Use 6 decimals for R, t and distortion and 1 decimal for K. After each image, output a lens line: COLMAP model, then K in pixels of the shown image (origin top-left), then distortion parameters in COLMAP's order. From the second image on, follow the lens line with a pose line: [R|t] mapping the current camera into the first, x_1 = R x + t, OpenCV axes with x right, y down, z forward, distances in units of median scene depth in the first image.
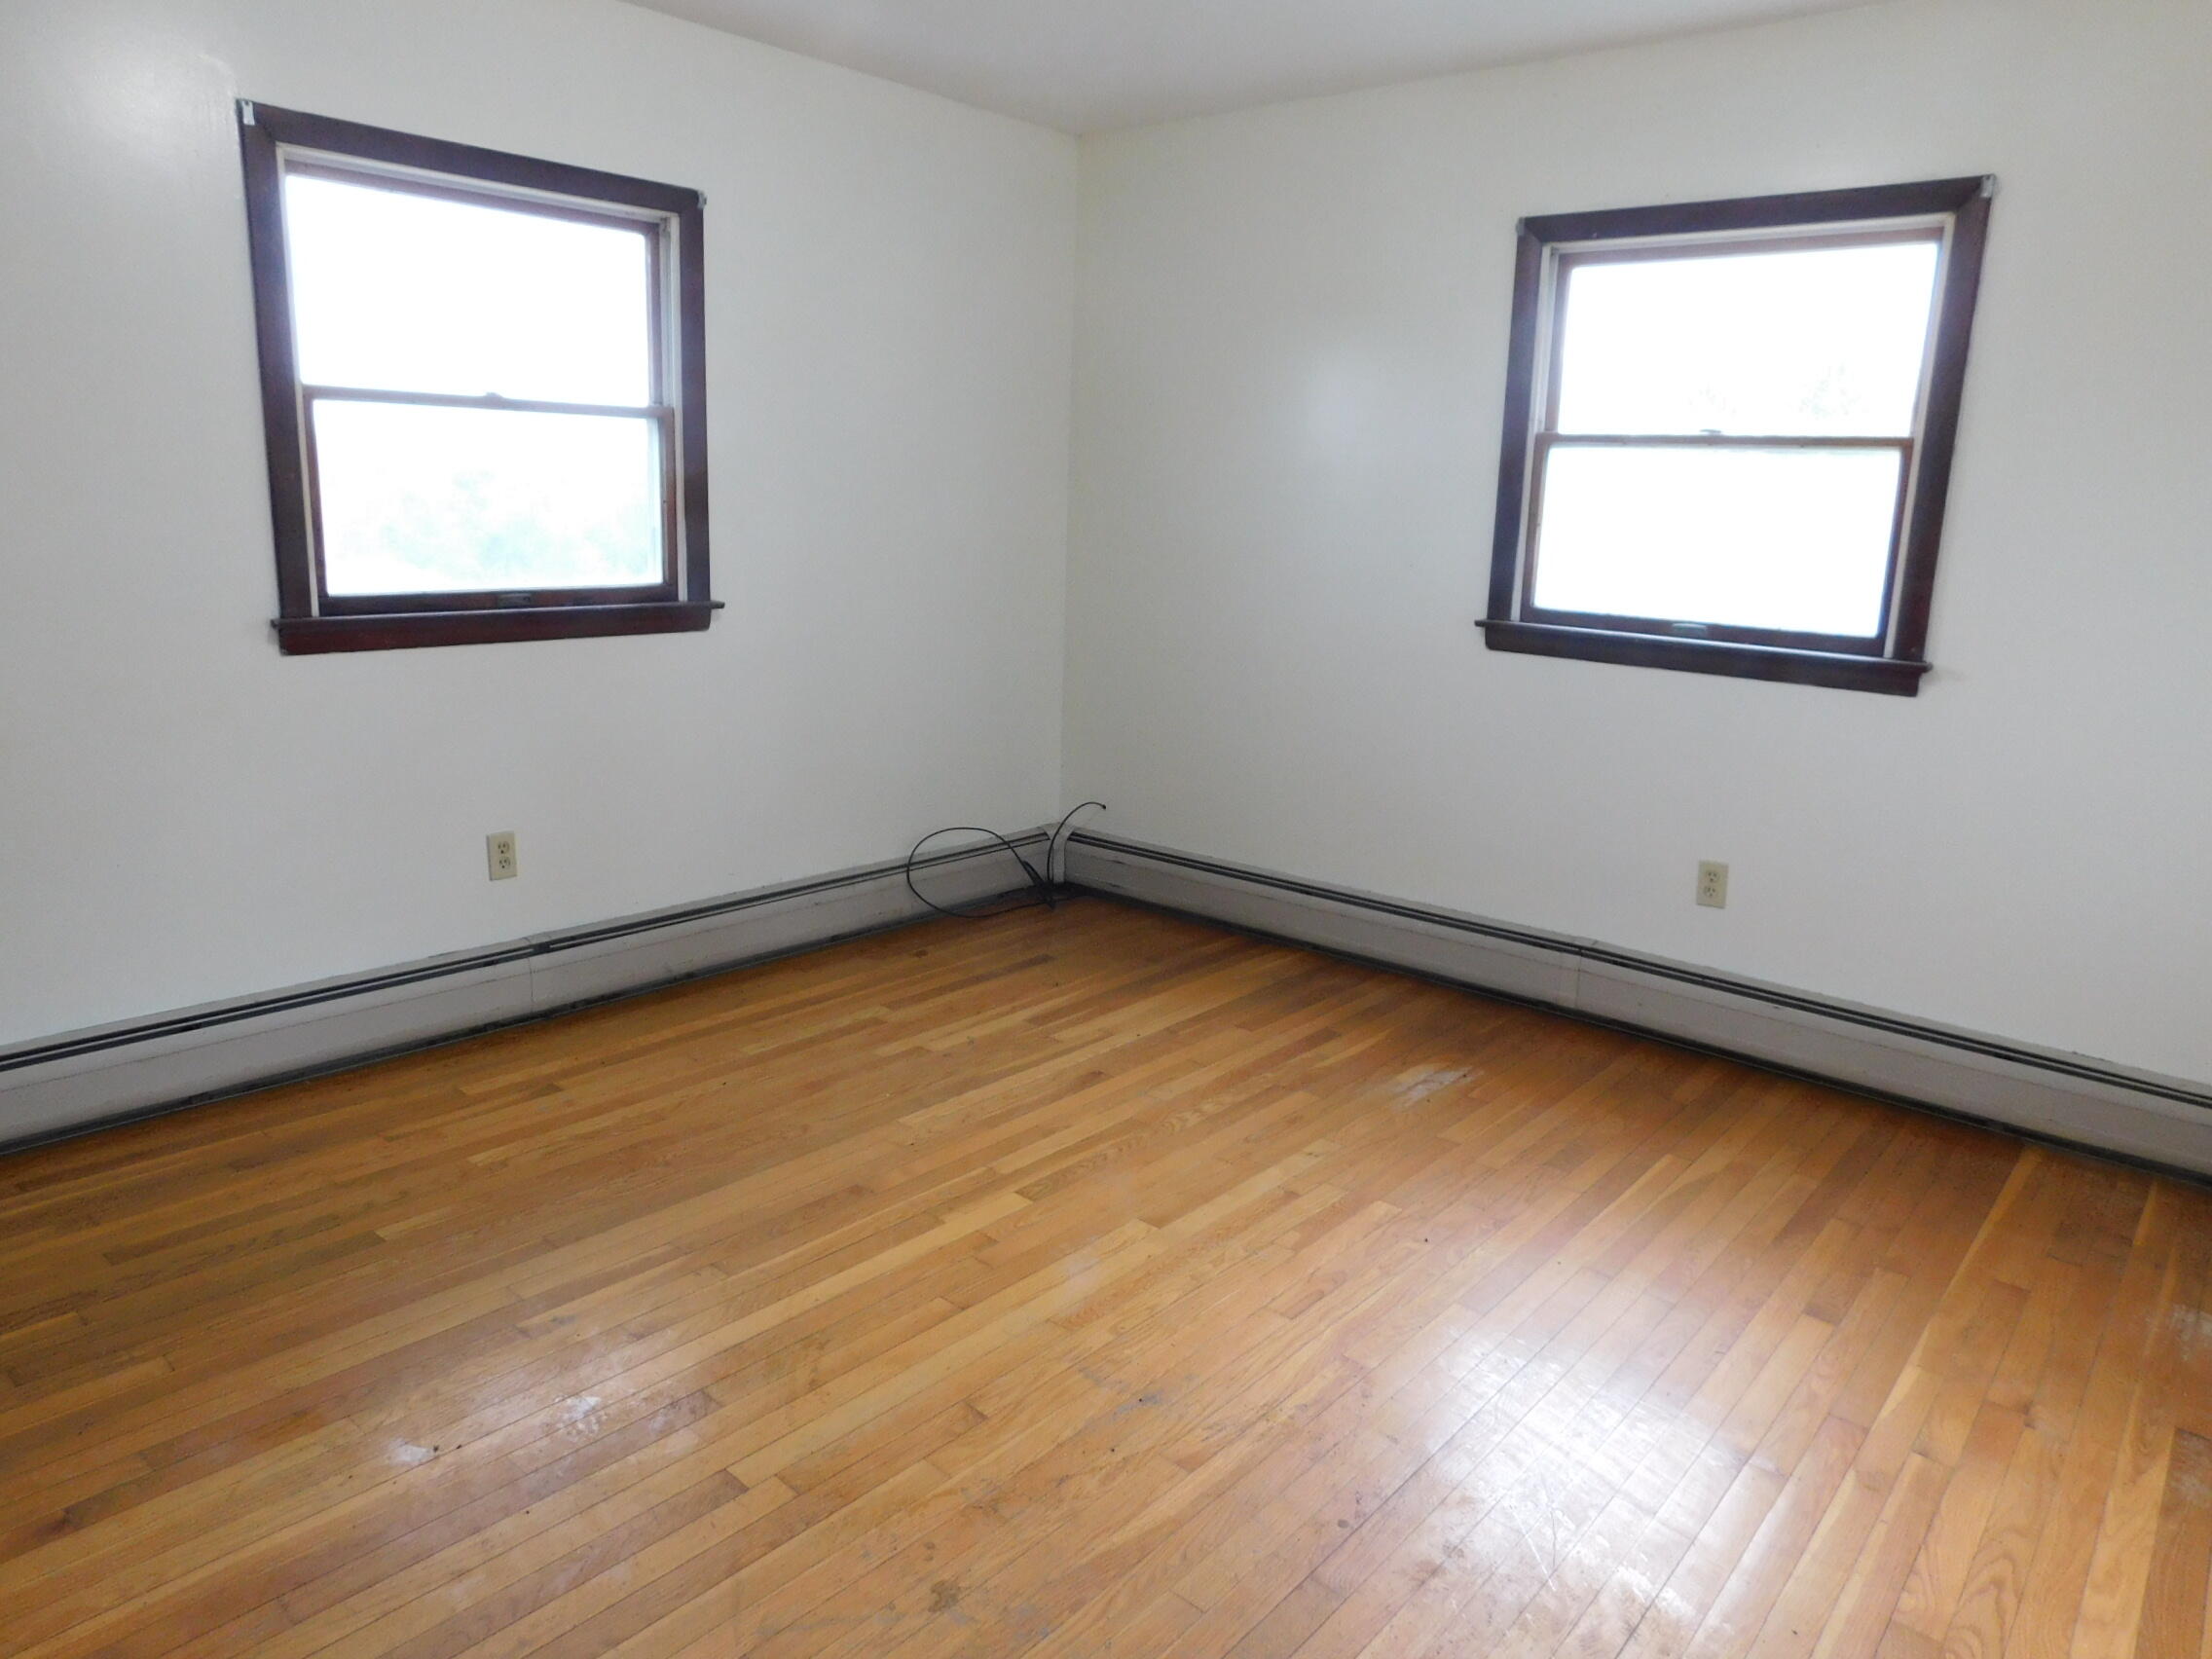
lens RADIAL K [[1427.3, 0, 1097.7], [0, 1427.3, 819.9], [0, 0, 1]] dist [-0.077814, 0.070262]
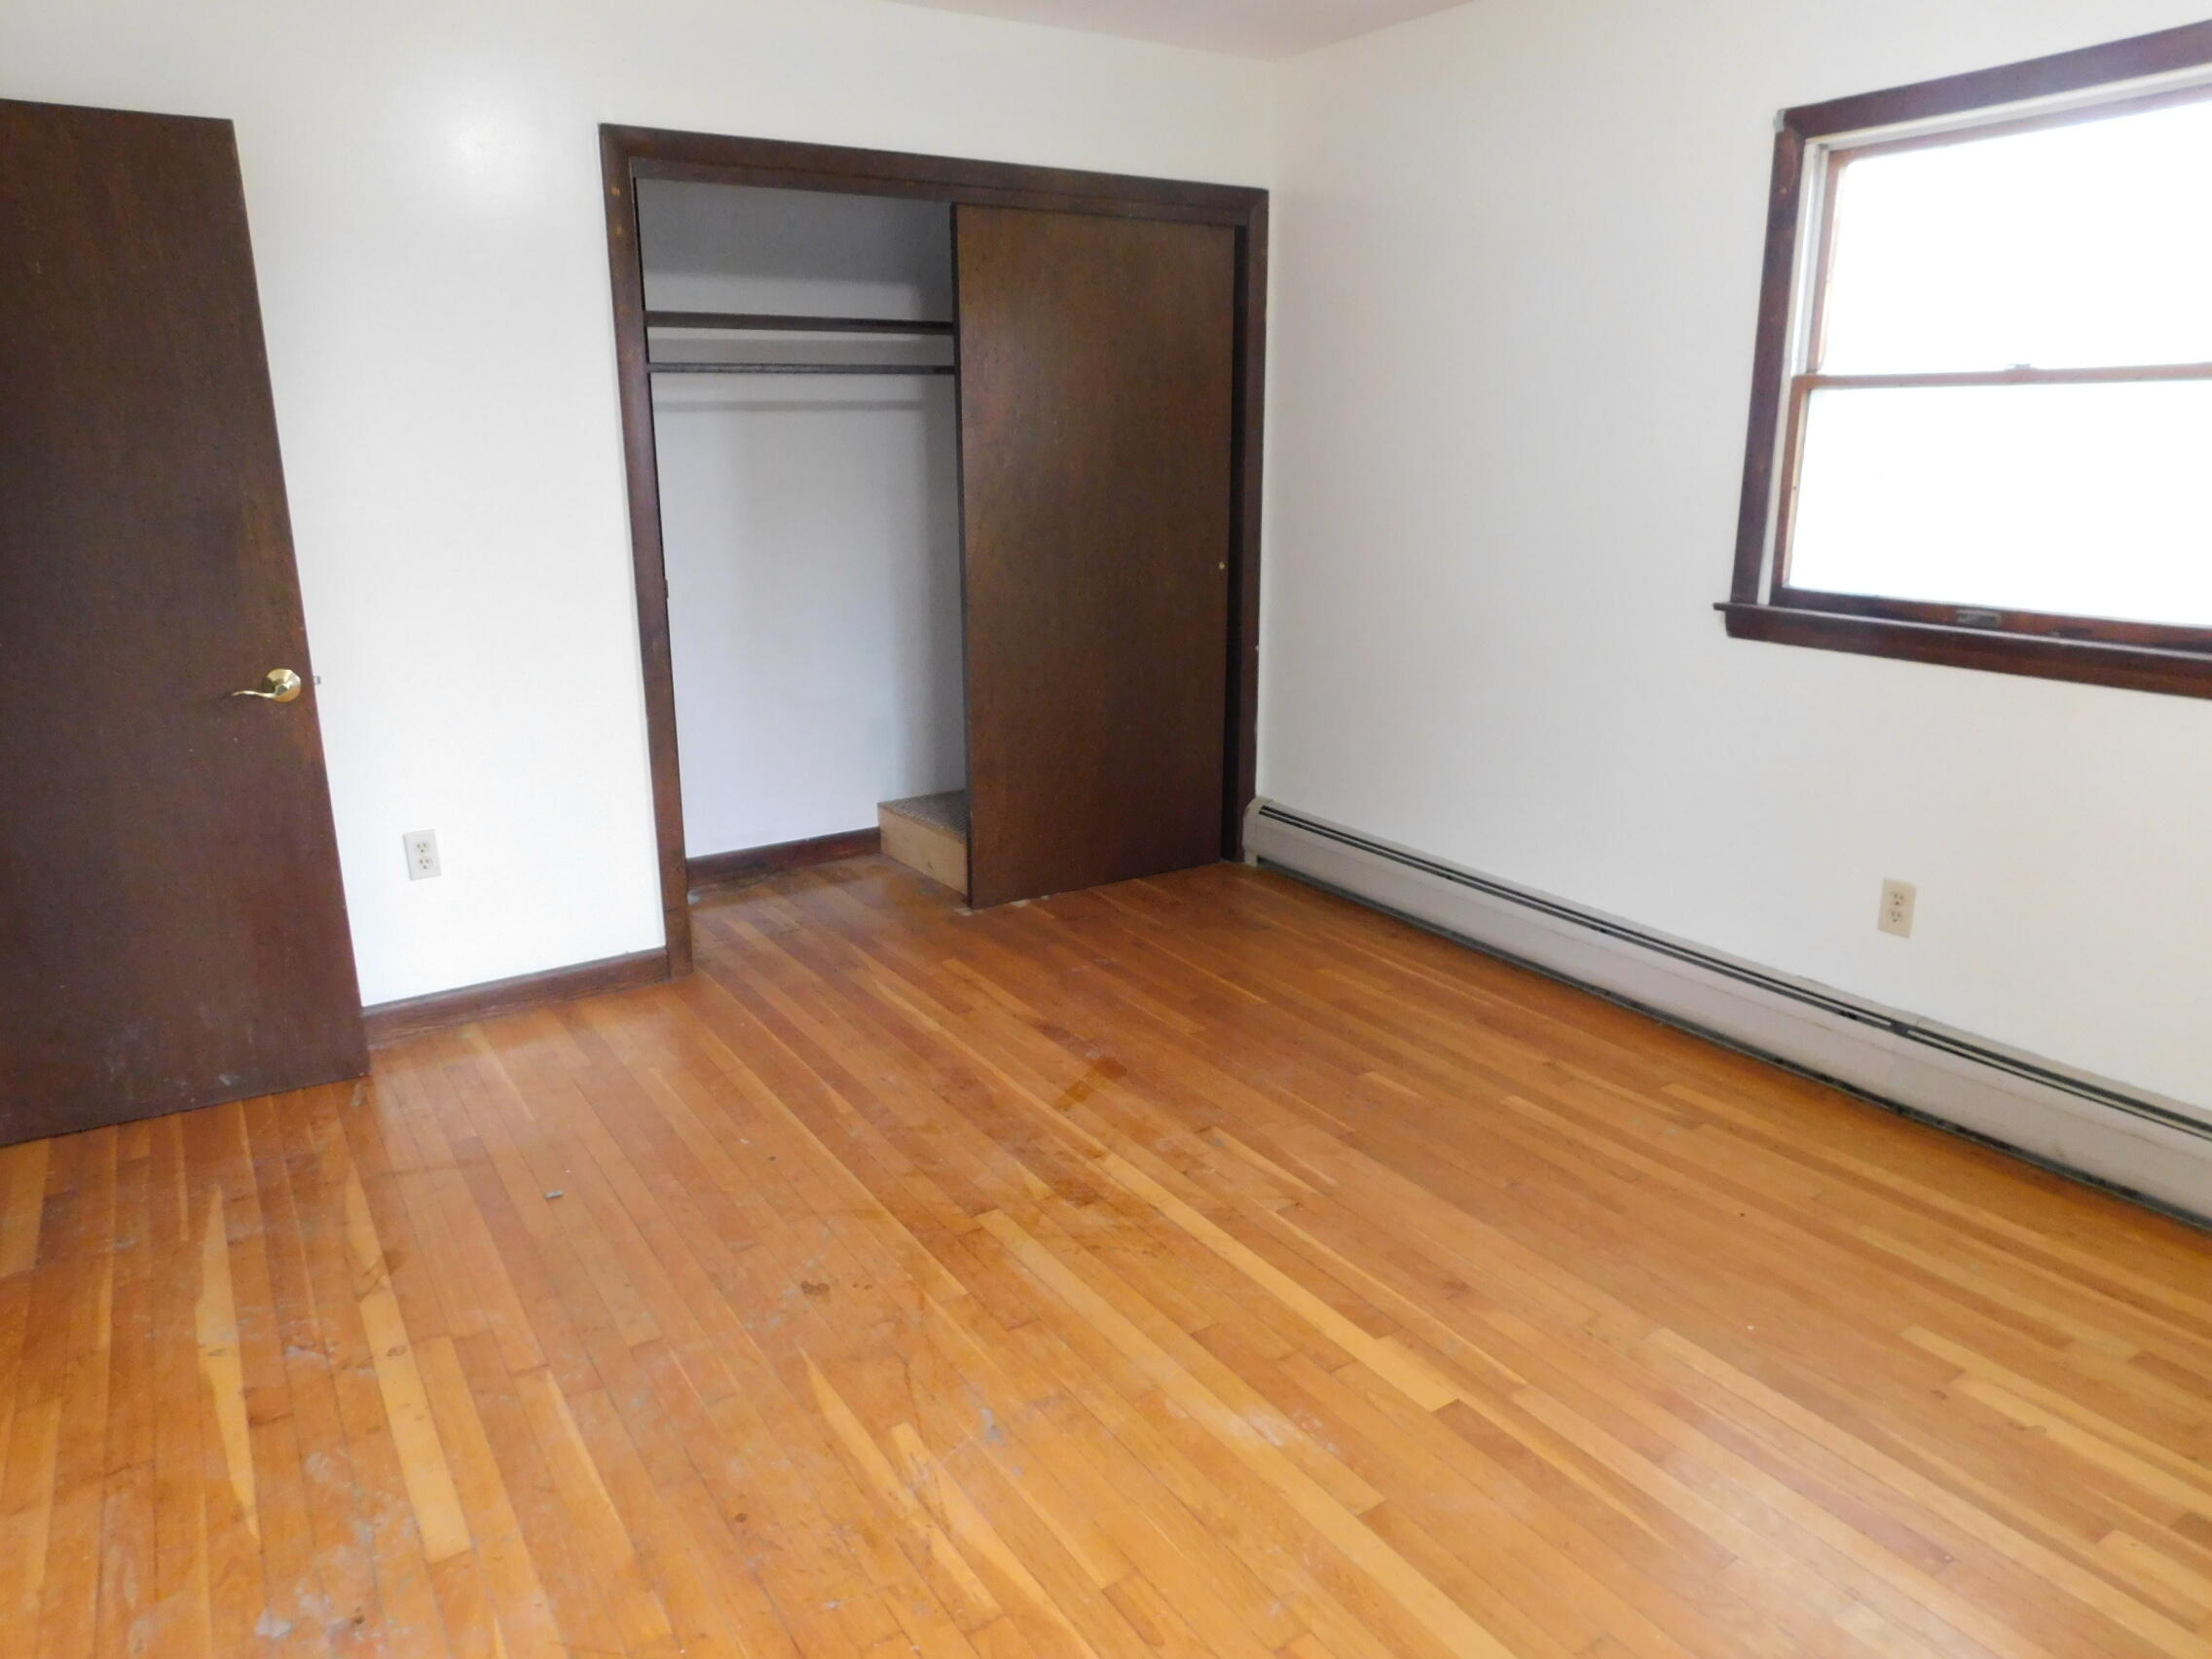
lens RADIAL K [[1427.3, 0, 1097.7], [0, 1427.3, 819.9], [0, 0, 1]] dist [-0.077814, 0.070262]
pose [[-0.255553, 0.218478, -0.941785, 0.559728], [-0.223982, 0.934249, 0.277507, -0.171873], [0.940492, 0.281861, -0.189815, 0.772963]]
